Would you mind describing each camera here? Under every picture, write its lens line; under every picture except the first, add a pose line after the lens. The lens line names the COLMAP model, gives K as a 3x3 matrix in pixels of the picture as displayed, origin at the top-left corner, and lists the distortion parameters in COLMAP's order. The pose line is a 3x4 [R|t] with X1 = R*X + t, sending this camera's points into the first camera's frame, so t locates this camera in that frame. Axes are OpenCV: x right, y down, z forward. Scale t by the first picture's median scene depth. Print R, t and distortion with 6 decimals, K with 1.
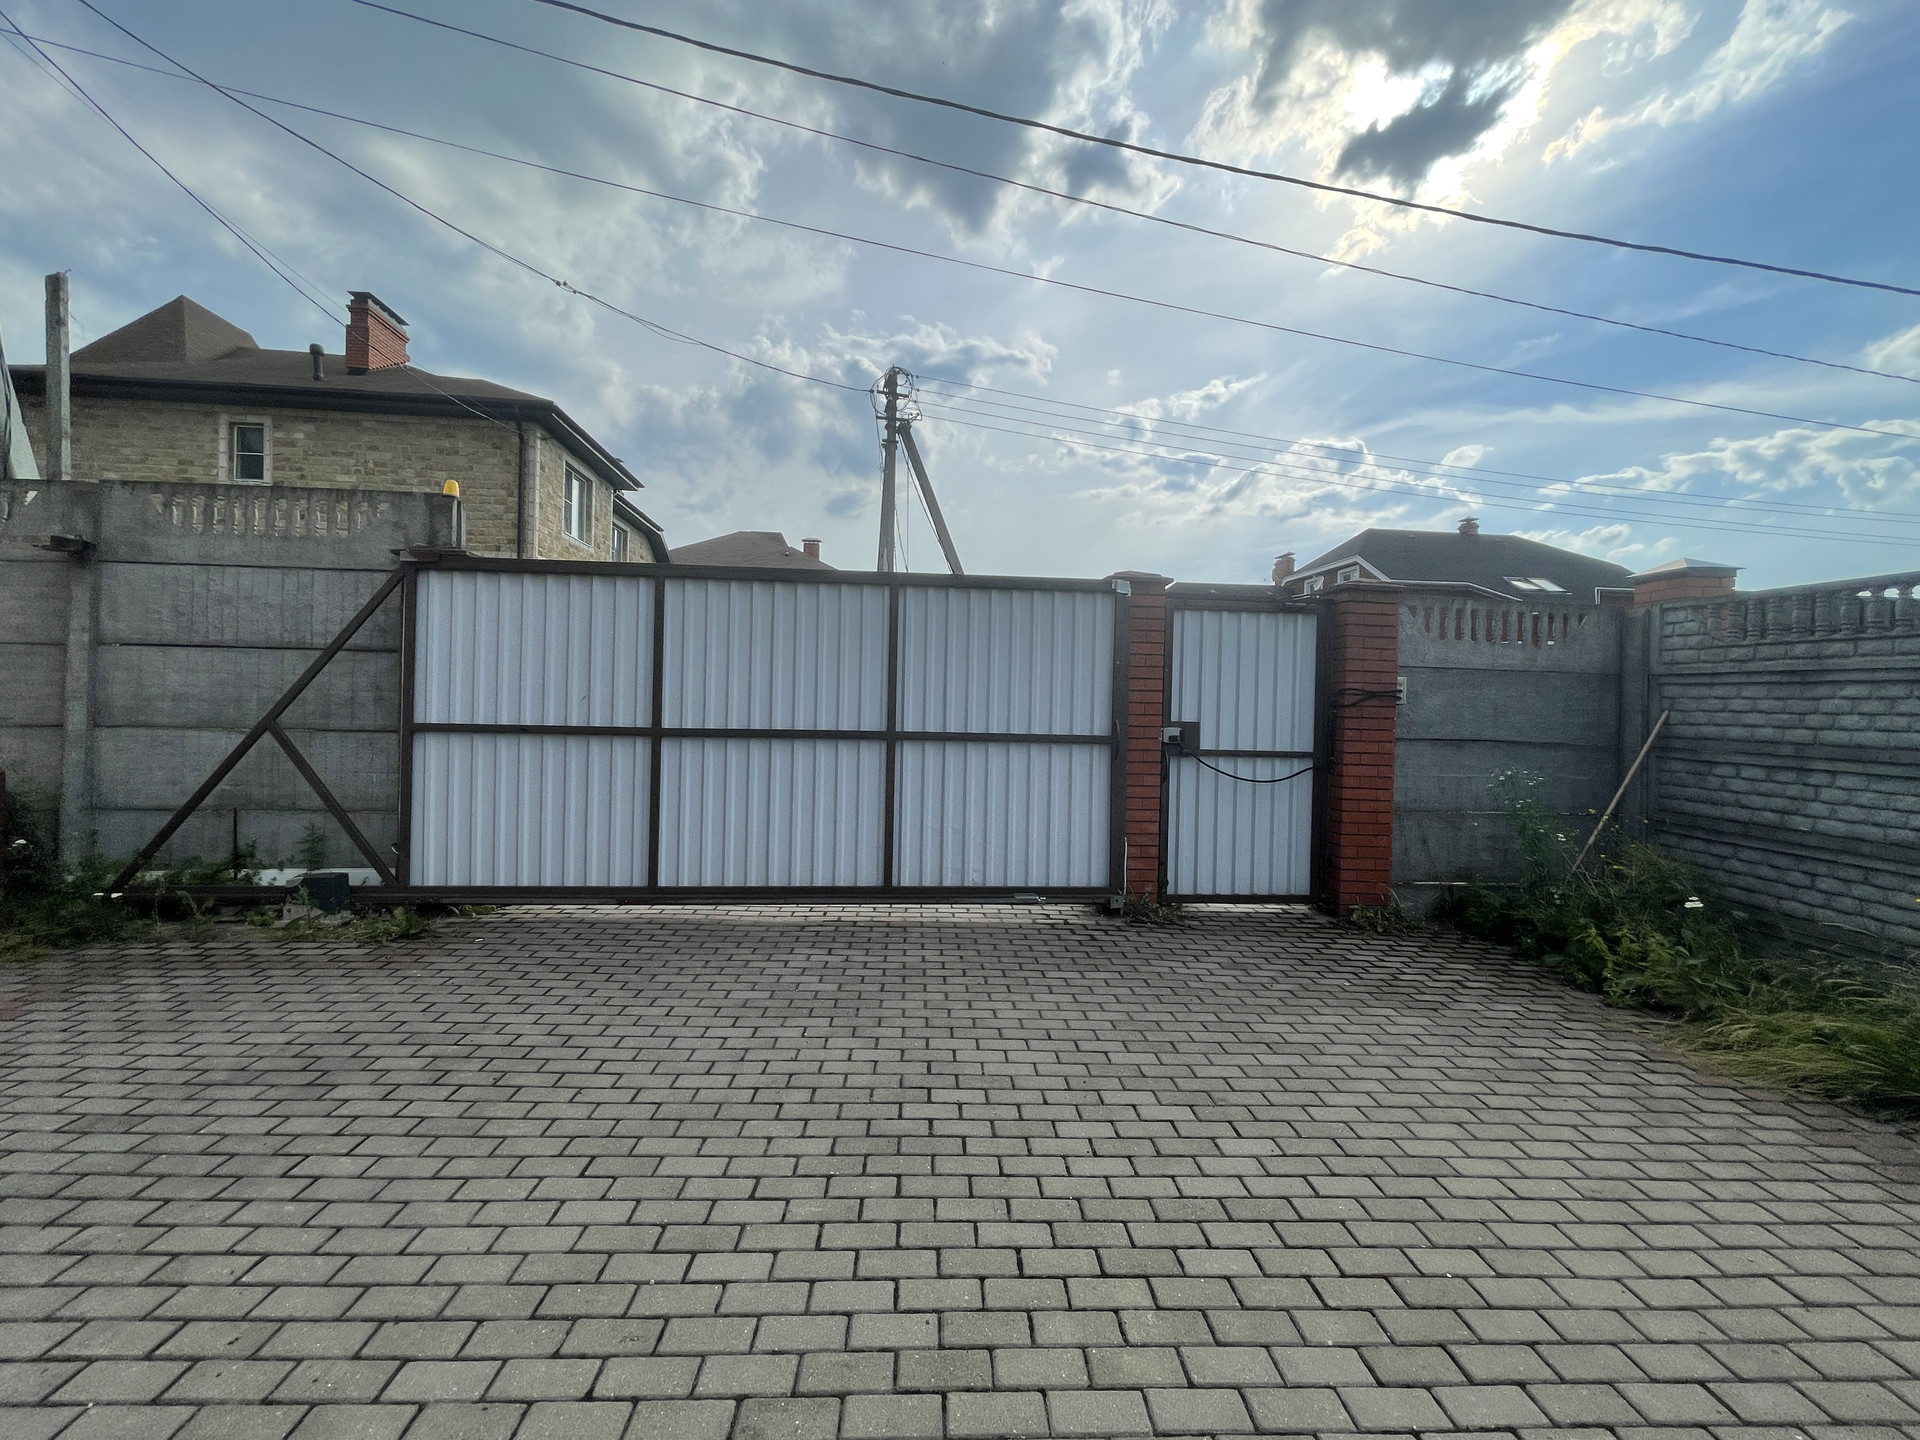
lens RADIAL K [[767.9, 0, 960.2], [0, 767.9, 712.9], [0, 0, 1]] dist [0.000626, -0.000206]
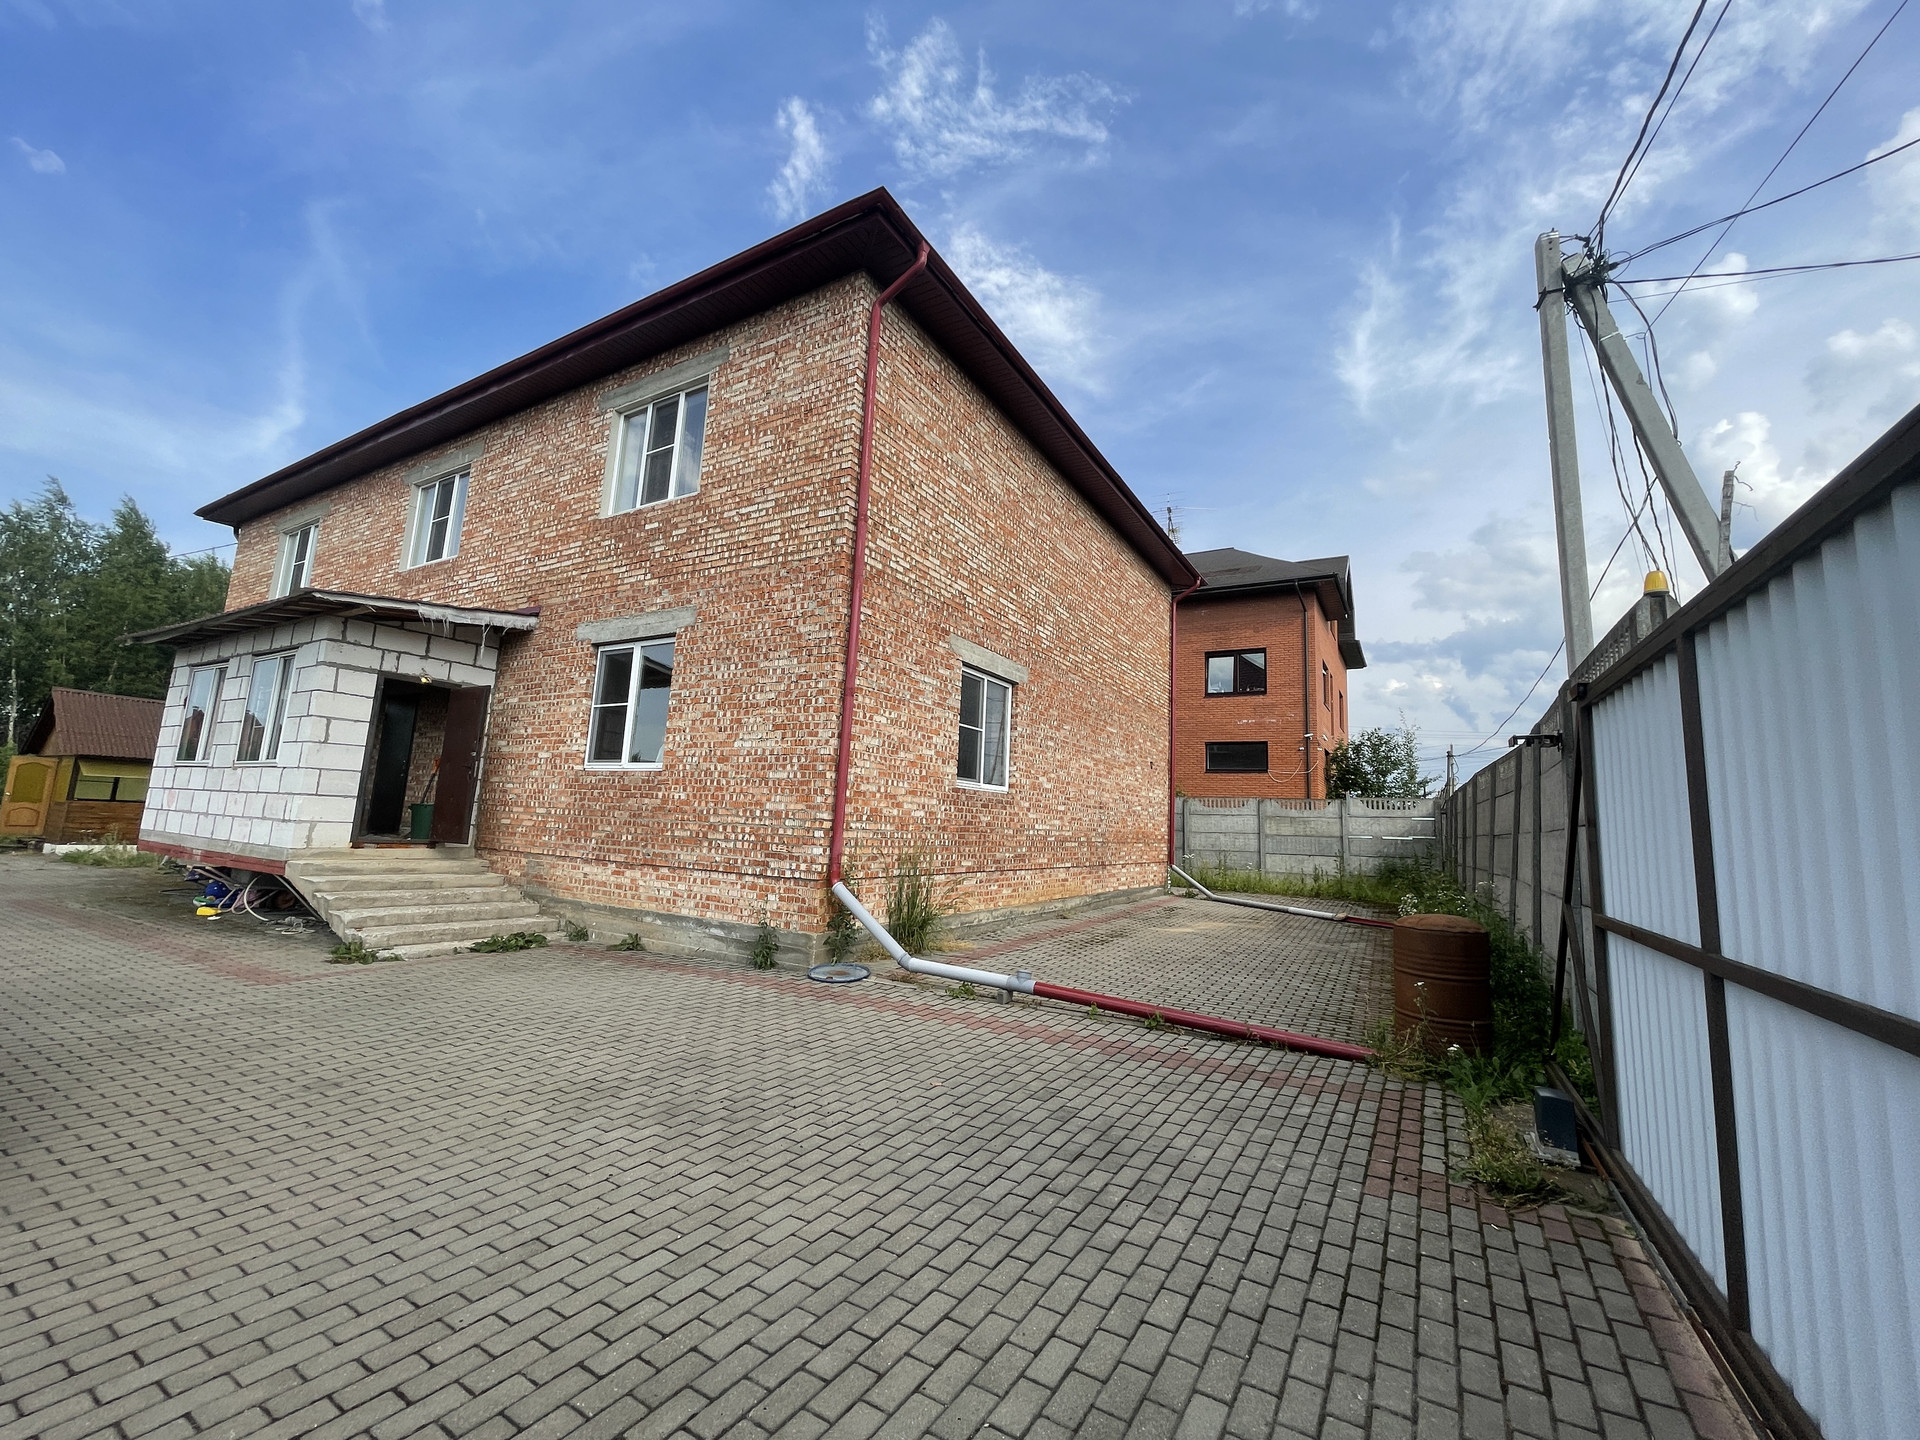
lens RADIAL K [[767.9, 0, 959.7], [0, 767.9, 715.7], [0, 0, 1]] dist [0.000626, -0.000206]
pose [[-0.548937, -0.165657, -0.819284, 0.442486], [-0.066231, 0.985703, -0.154930, -0.035946], [0.833236, -0.030785, -0.552060, 1.497397]]
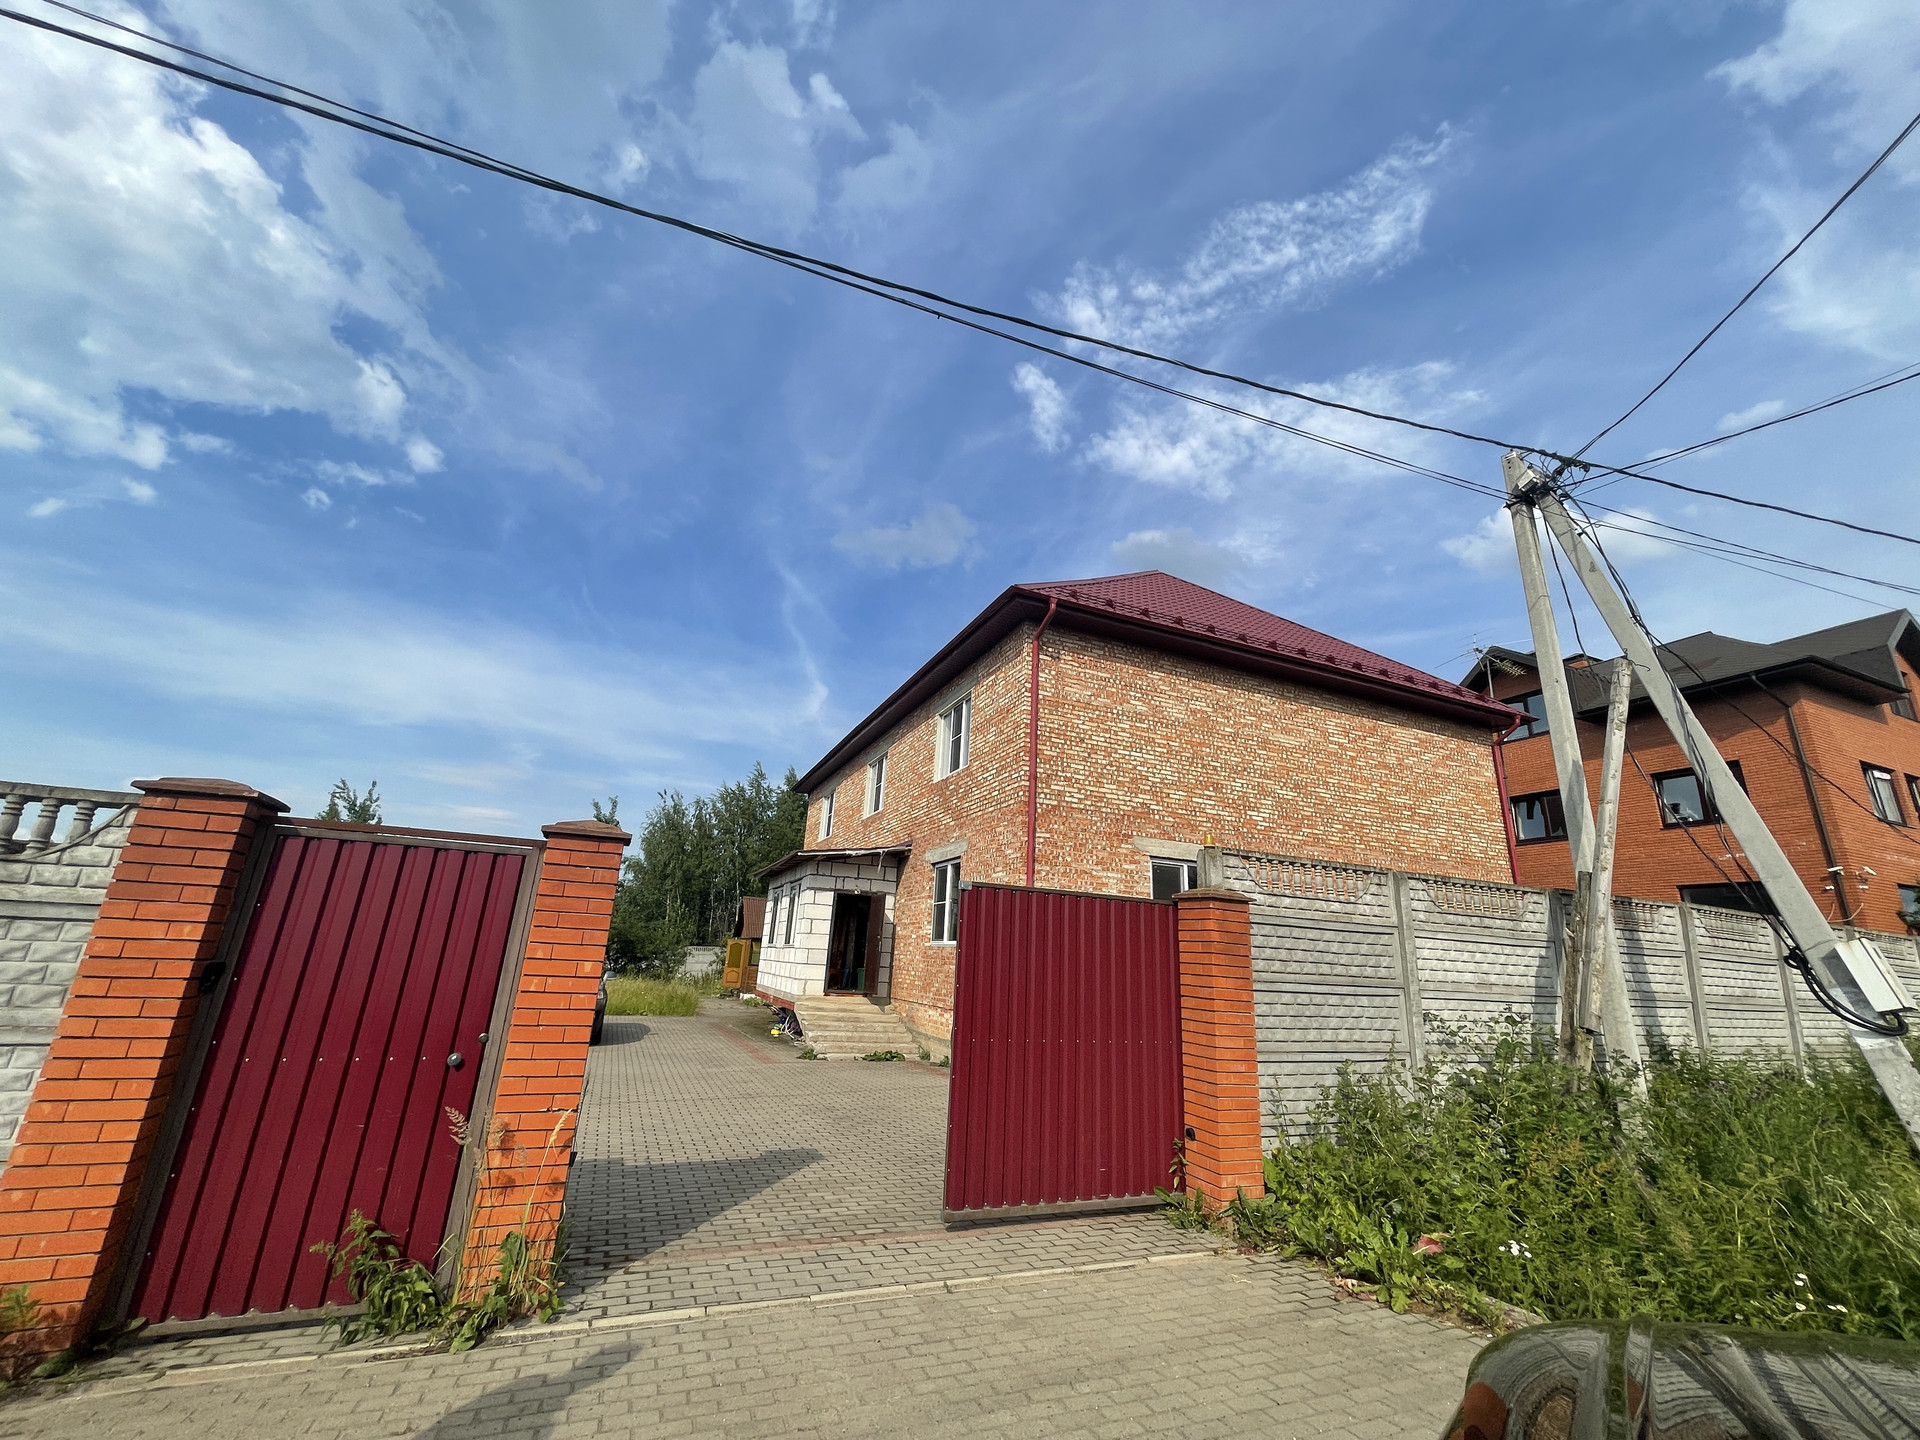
lens RADIAL K [[767.9, 0, 964.6], [0, 767.9, 722.2], [0, 0, 1]] dist [0.000626, -0.000206]
pose [[-0.934705, -0.170582, -0.311814, 0.231658], [-0.074587, 0.951907, -0.297169, -0.129834], [0.347510, -0.254508, -0.902476, 3.505368]]
